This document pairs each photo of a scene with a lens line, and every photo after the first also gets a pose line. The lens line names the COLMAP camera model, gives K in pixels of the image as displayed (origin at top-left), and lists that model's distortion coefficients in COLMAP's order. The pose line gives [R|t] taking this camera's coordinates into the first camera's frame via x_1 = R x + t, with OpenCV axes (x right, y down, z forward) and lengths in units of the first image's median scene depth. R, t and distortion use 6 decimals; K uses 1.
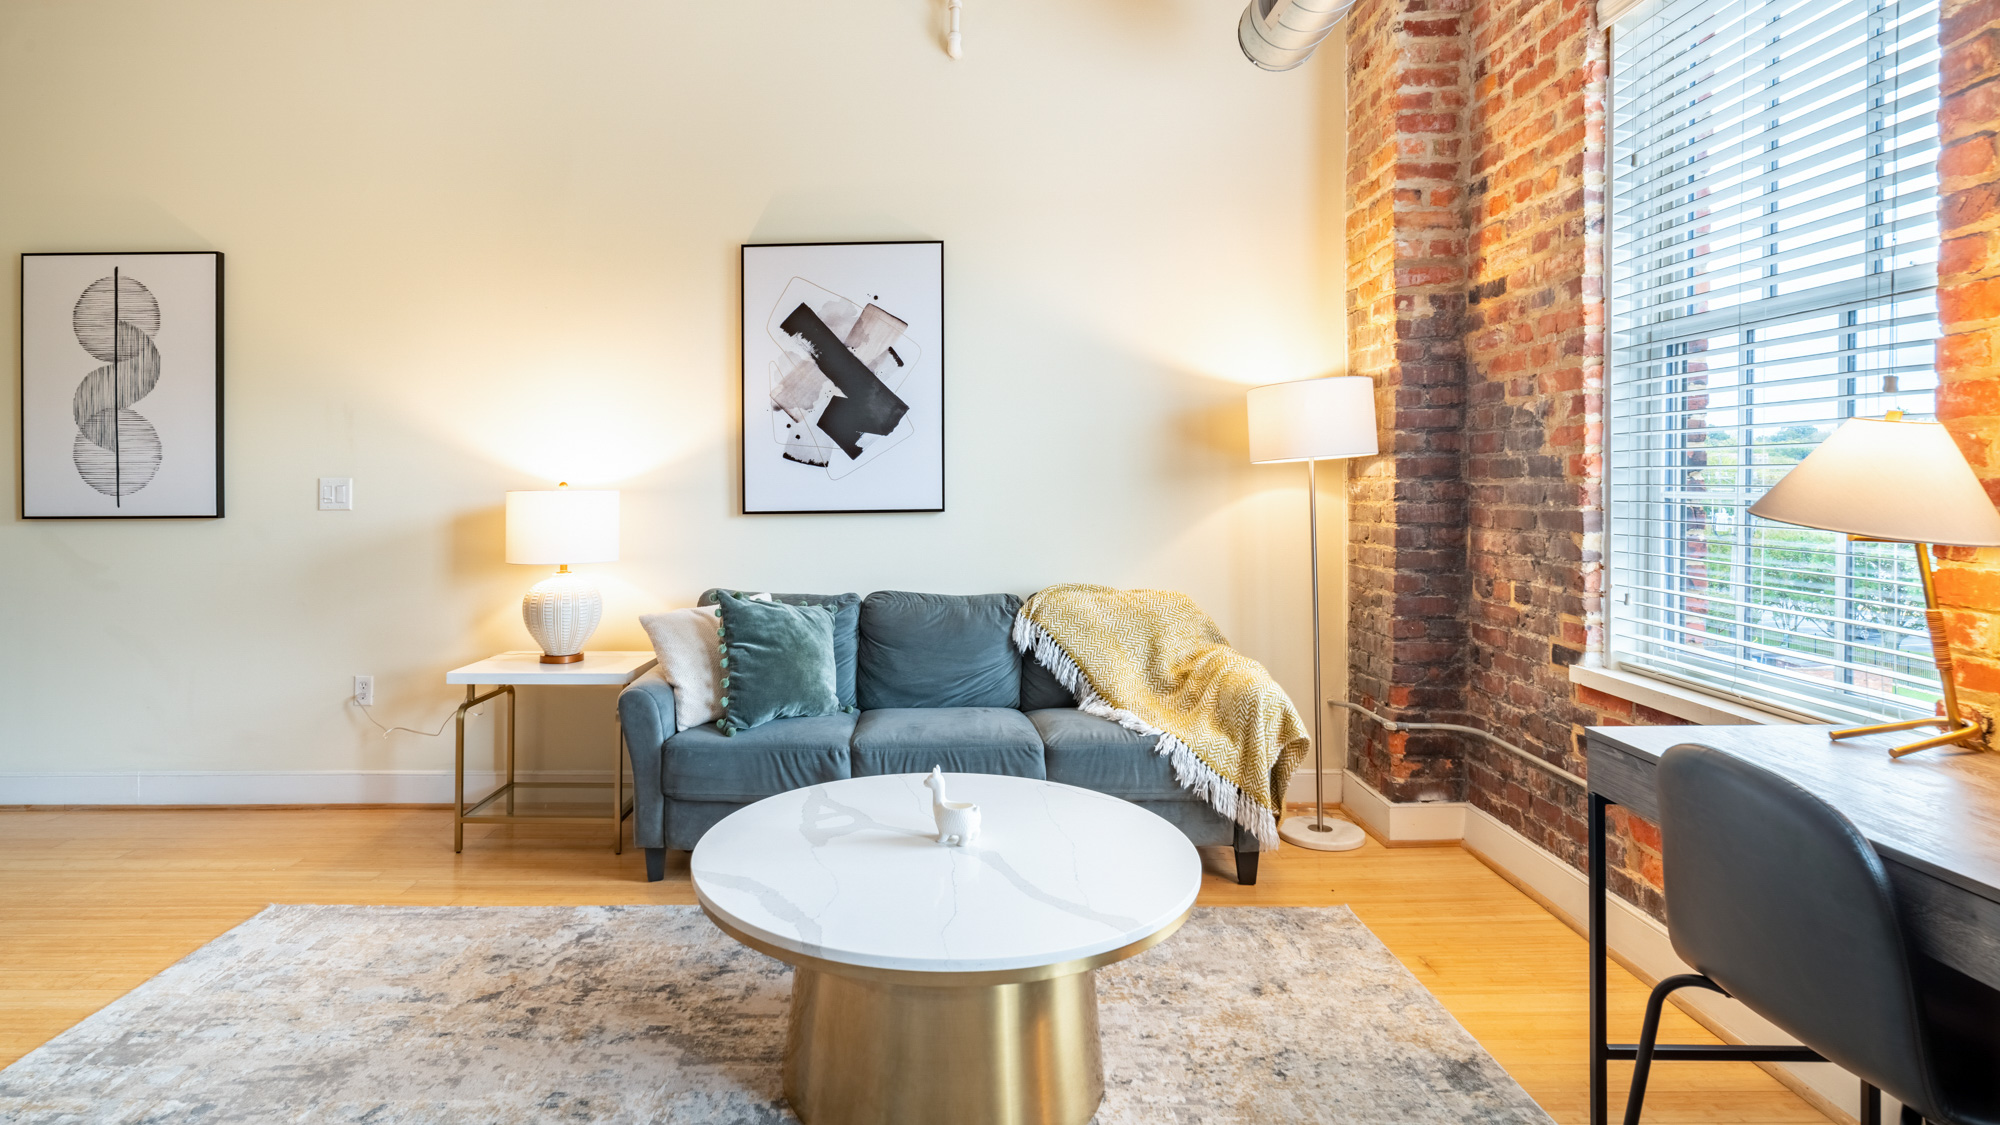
lens RADIAL K [[1029.0, 0, 995.0], [0, 1029.0, 481.3], [0, 0, 1]] dist [0.001897, -0.000174]
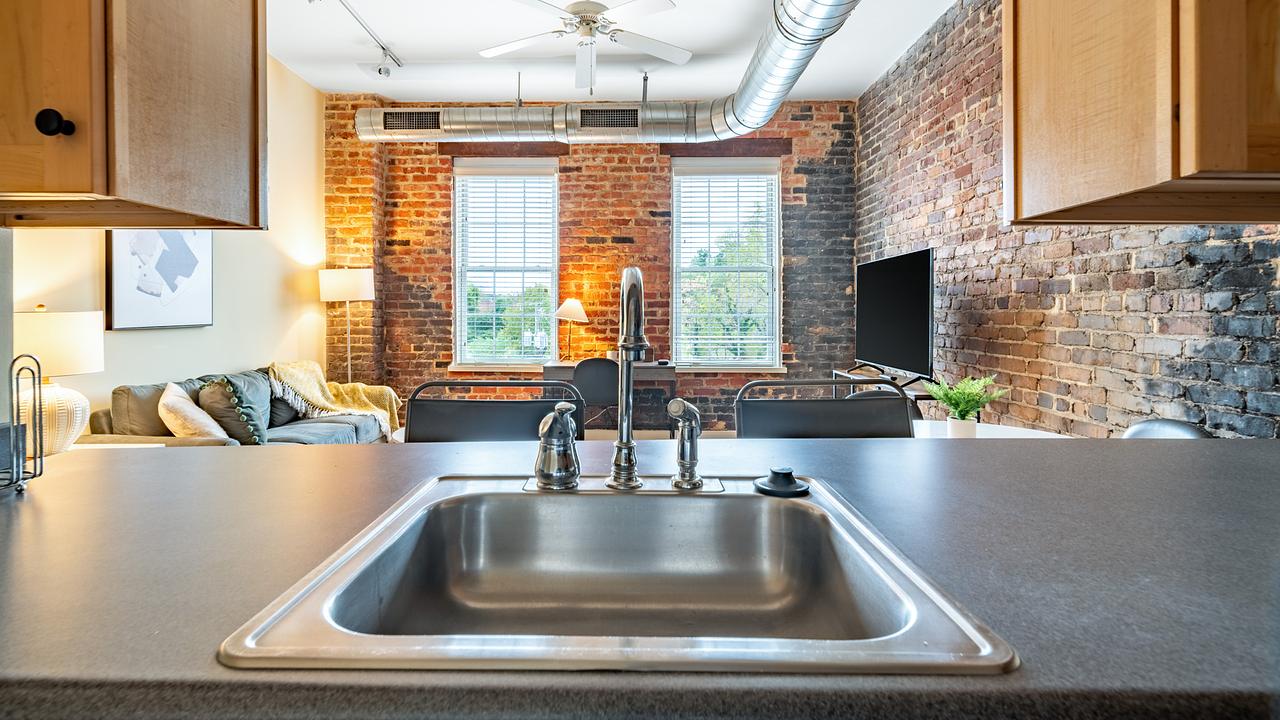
lens RADIAL K [[648.9, 0, 574.6], [0, 648.9, 314.1], [0, 0, 1]] dist [0.003219, 0.001405]
pose [[0.045369, 0.000989, 0.998970, -1.122846], [-0.005998, 0.999982, -0.000717, 0.008412], [-0.998952, -0.005959, 0.045374, 0.379994]]
